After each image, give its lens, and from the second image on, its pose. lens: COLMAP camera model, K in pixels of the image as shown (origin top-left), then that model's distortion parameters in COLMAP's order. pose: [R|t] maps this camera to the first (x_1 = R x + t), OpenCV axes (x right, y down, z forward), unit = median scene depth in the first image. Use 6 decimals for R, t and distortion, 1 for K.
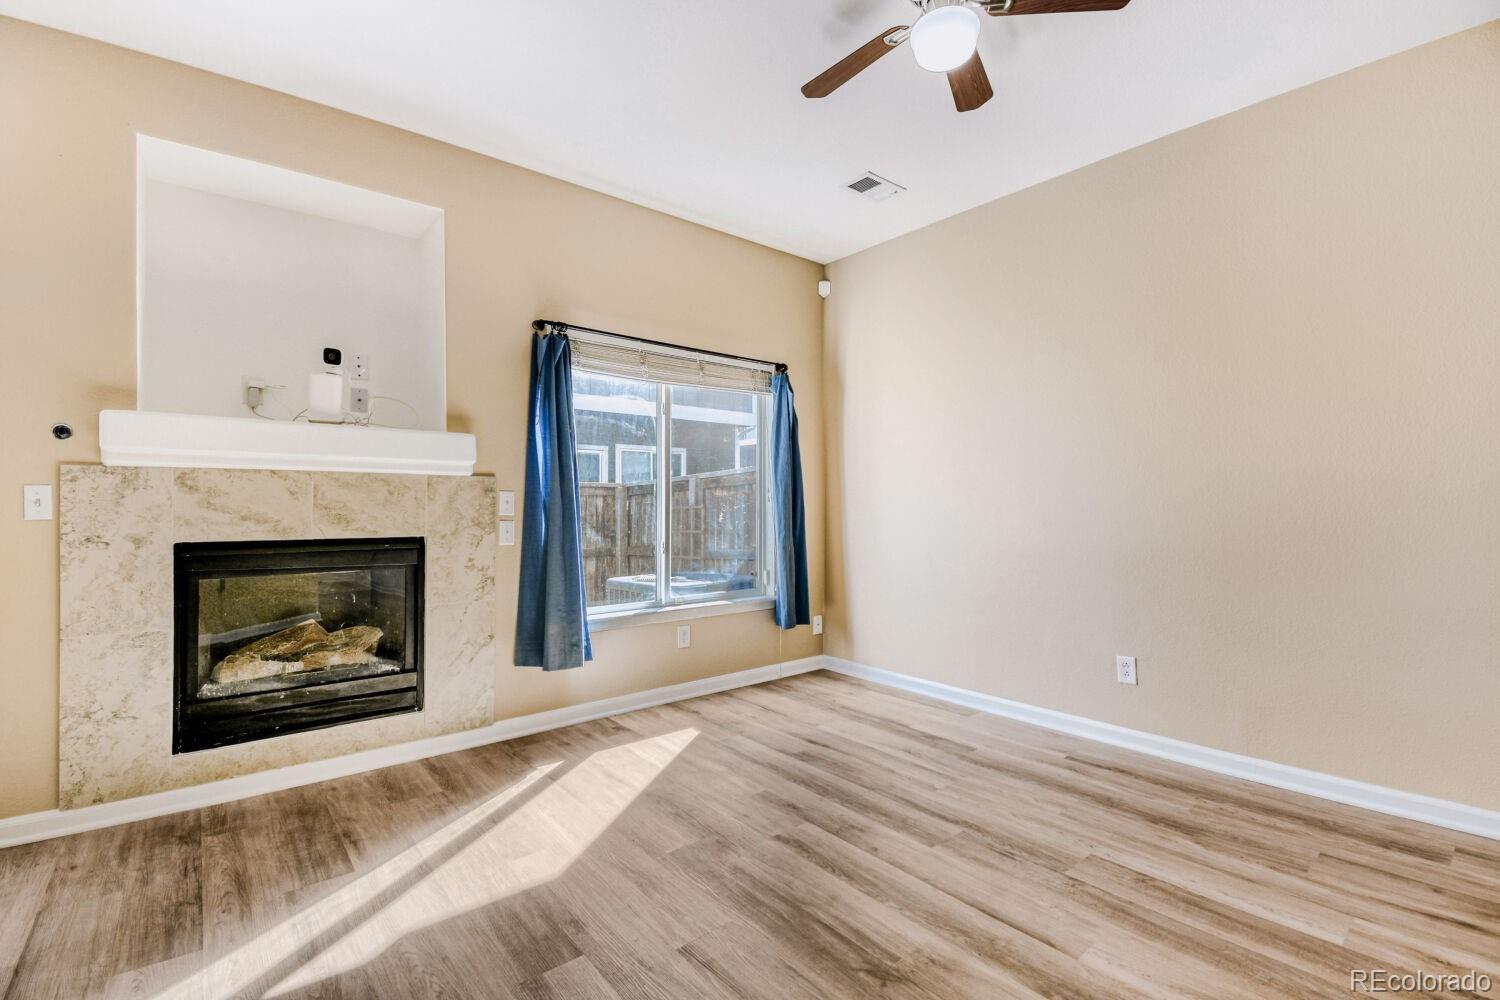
lens RADIAL K [[676.0, 0, 805.2], [0, 676.0, 495.9], [0, 0, 1]] dist [0.004485, -0.010703]
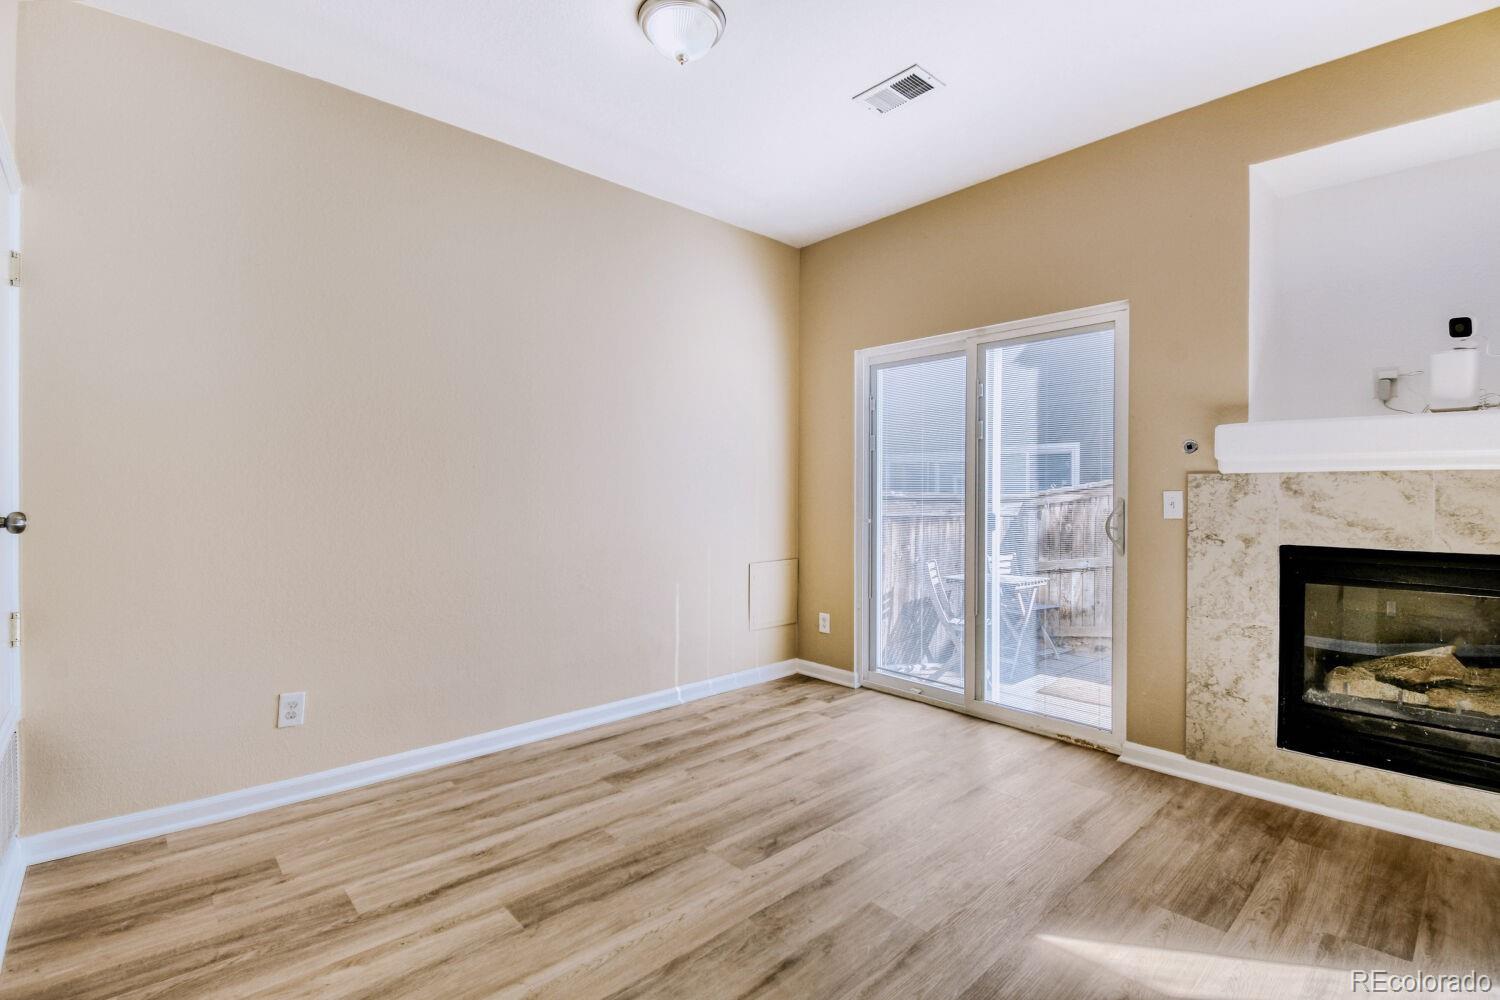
lens RADIAL K [[676.0, 0, 722.6], [0, 676.0, 494.1], [0, 0, 1]] dist [0.004485, -0.010703]
pose [[-0.001284, -0.004542, -0.999989, 0.100640], [0.001985, 0.999988, -0.004545, -0.005328], [0.999997, -0.001991, -0.001275, 0.126591]]
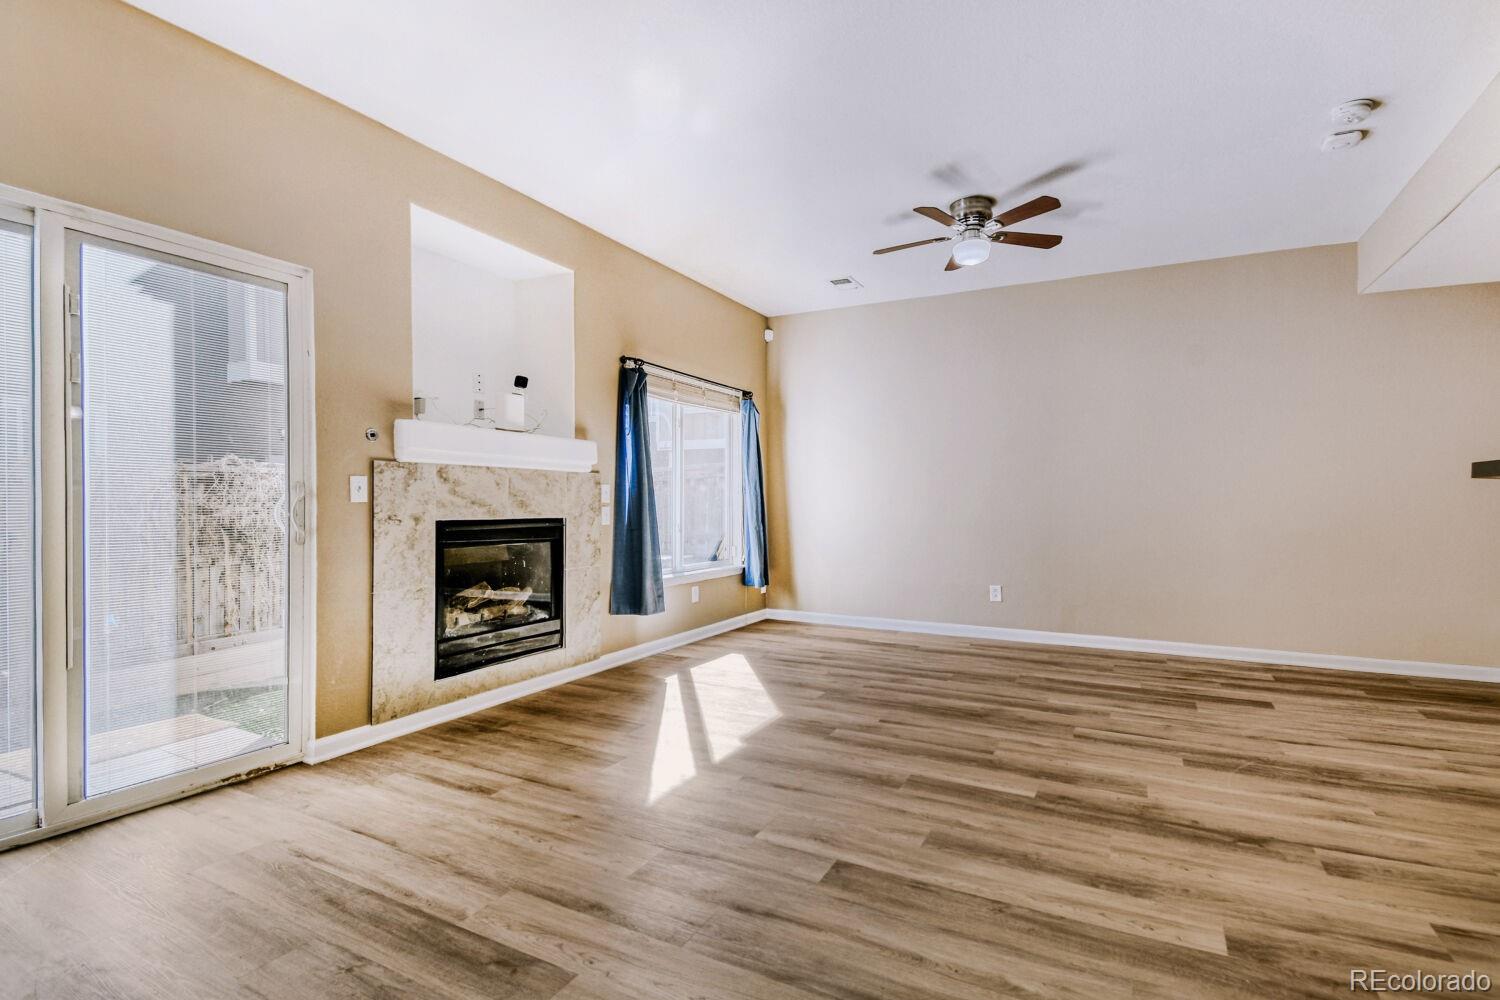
lens RADIAL K [[676.0, 0, 790.3], [0, 676.0, 491.6], [0, 0, 1]] dist [0.004485, -0.010703]
pose [[0.931878, 0.004920, 0.362737, -0.711477], [-0.003454, 0.999983, -0.004691, 0.015930], [-0.362754, 0.003118, 0.931880, -0.447536]]
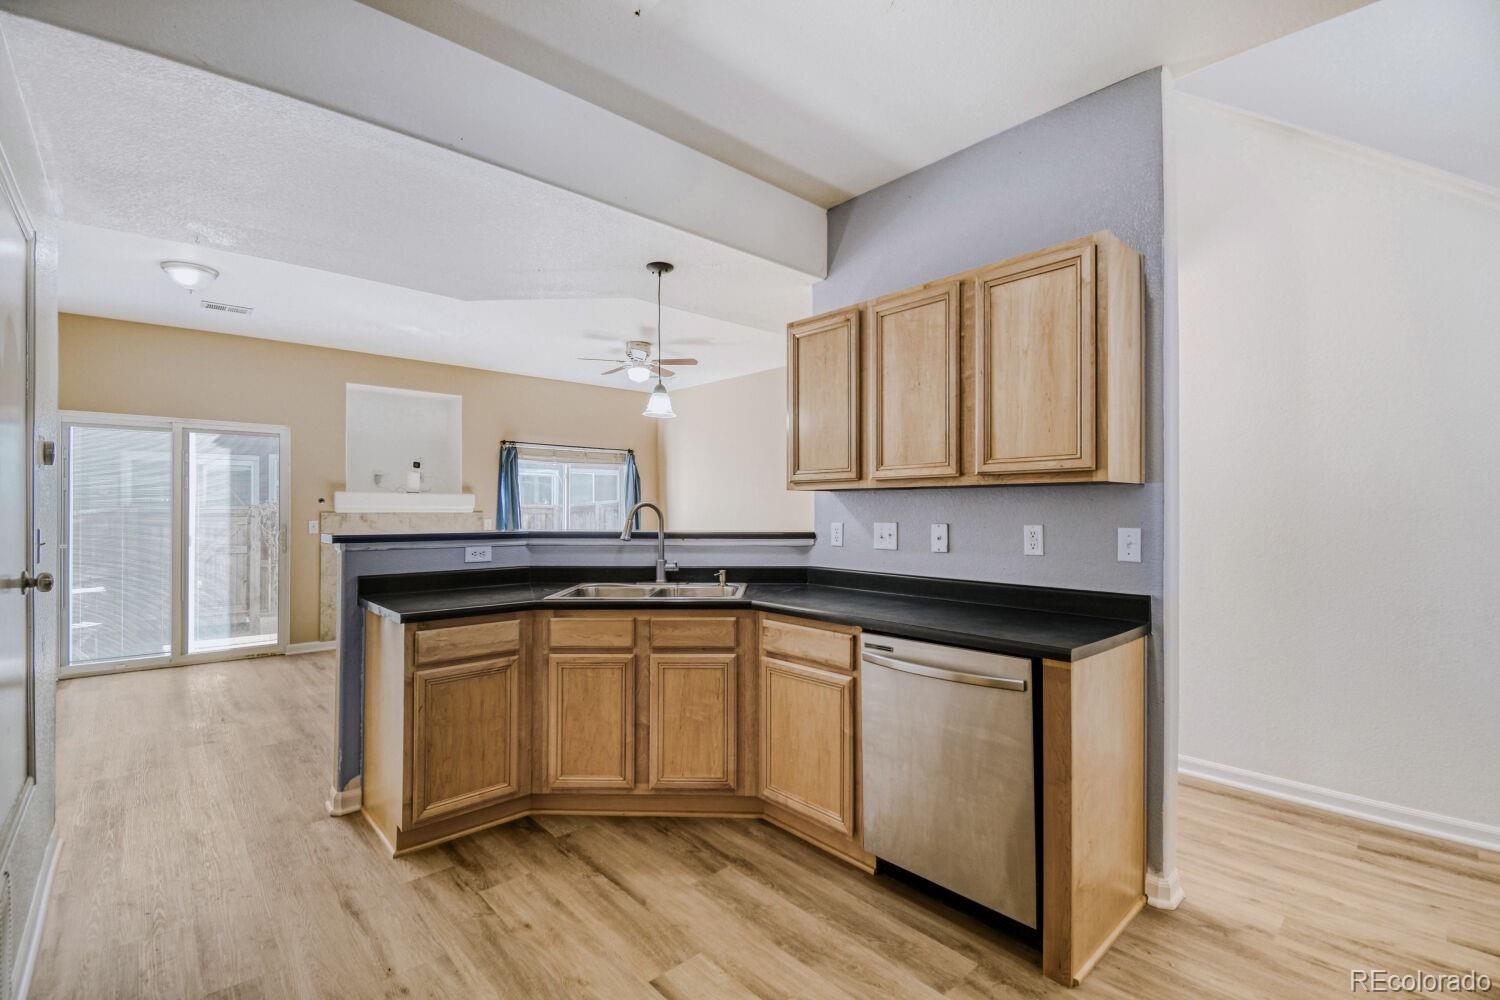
lens RADIAL K [[676.0, 0, 781.4], [0, 676.0, 501.1], [0, 0, 1]] dist [0.004485, -0.010703]
pose [[0.999904, 0.000457, 0.013845, 0.588366], [-0.000427, 0.999998, -0.002181, -0.074711], [-0.013846, 0.002175, 0.999902, -1.477016]]
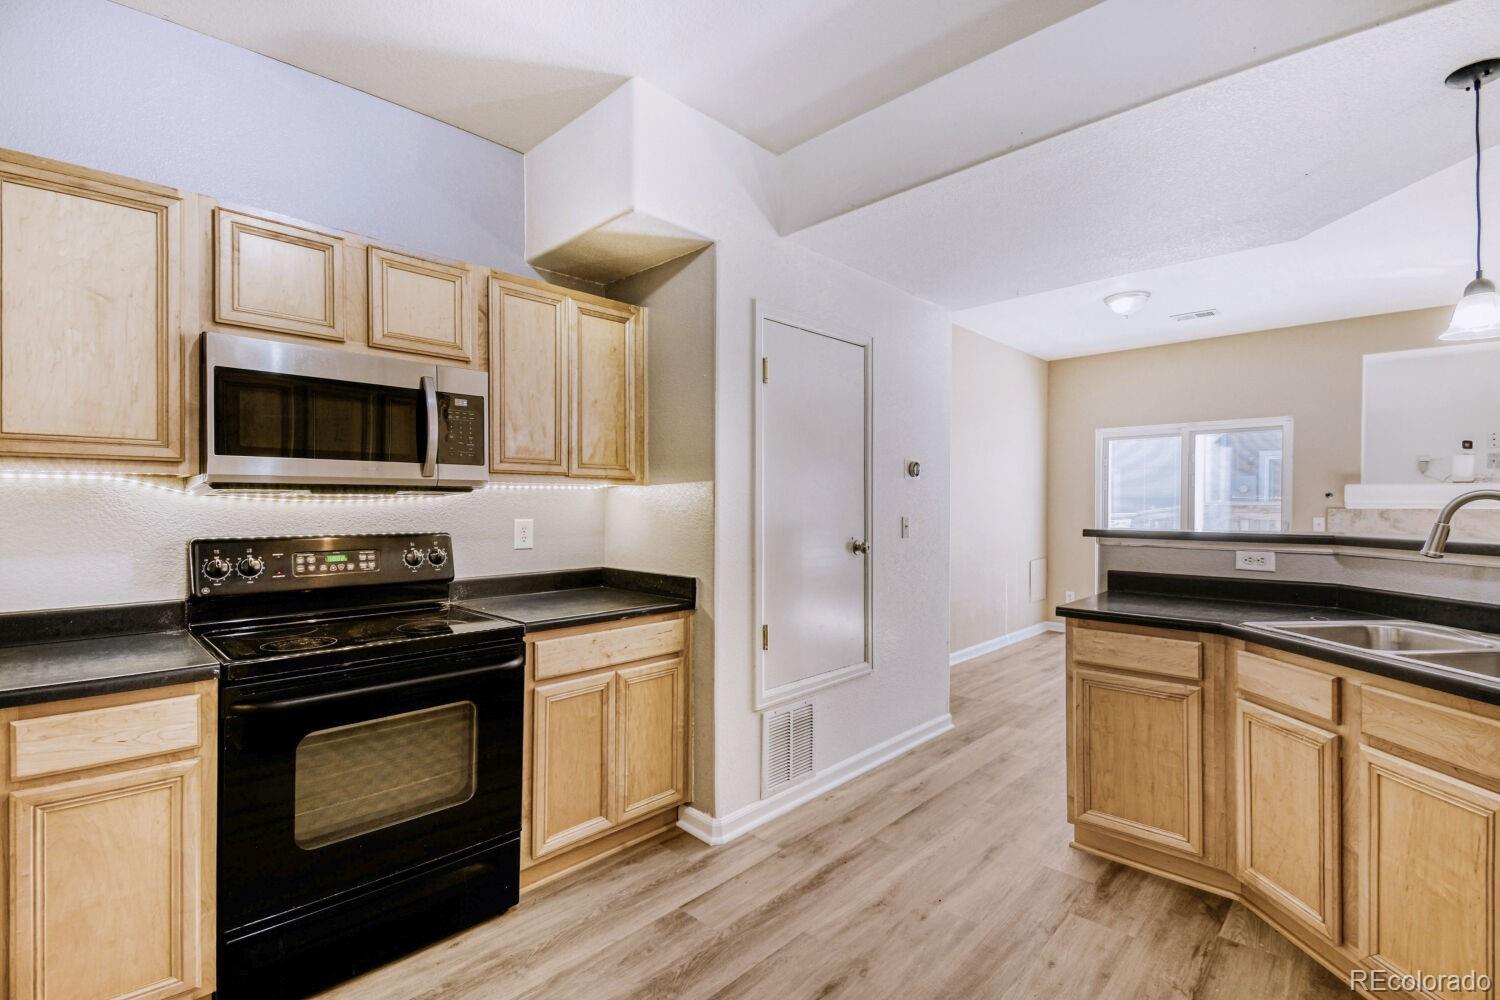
lens RADIAL K [[676.0, 0, 727.9], [0, 676.0, 507.7], [0, 0, 1]] dist [0.004485, -0.010703]
pose [[0.047882, 0.002832, -0.998849, 0.993763], [0.010287, 0.999942, 0.003328, -0.068718], [0.998800, -0.010435, 0.047850, -1.056607]]
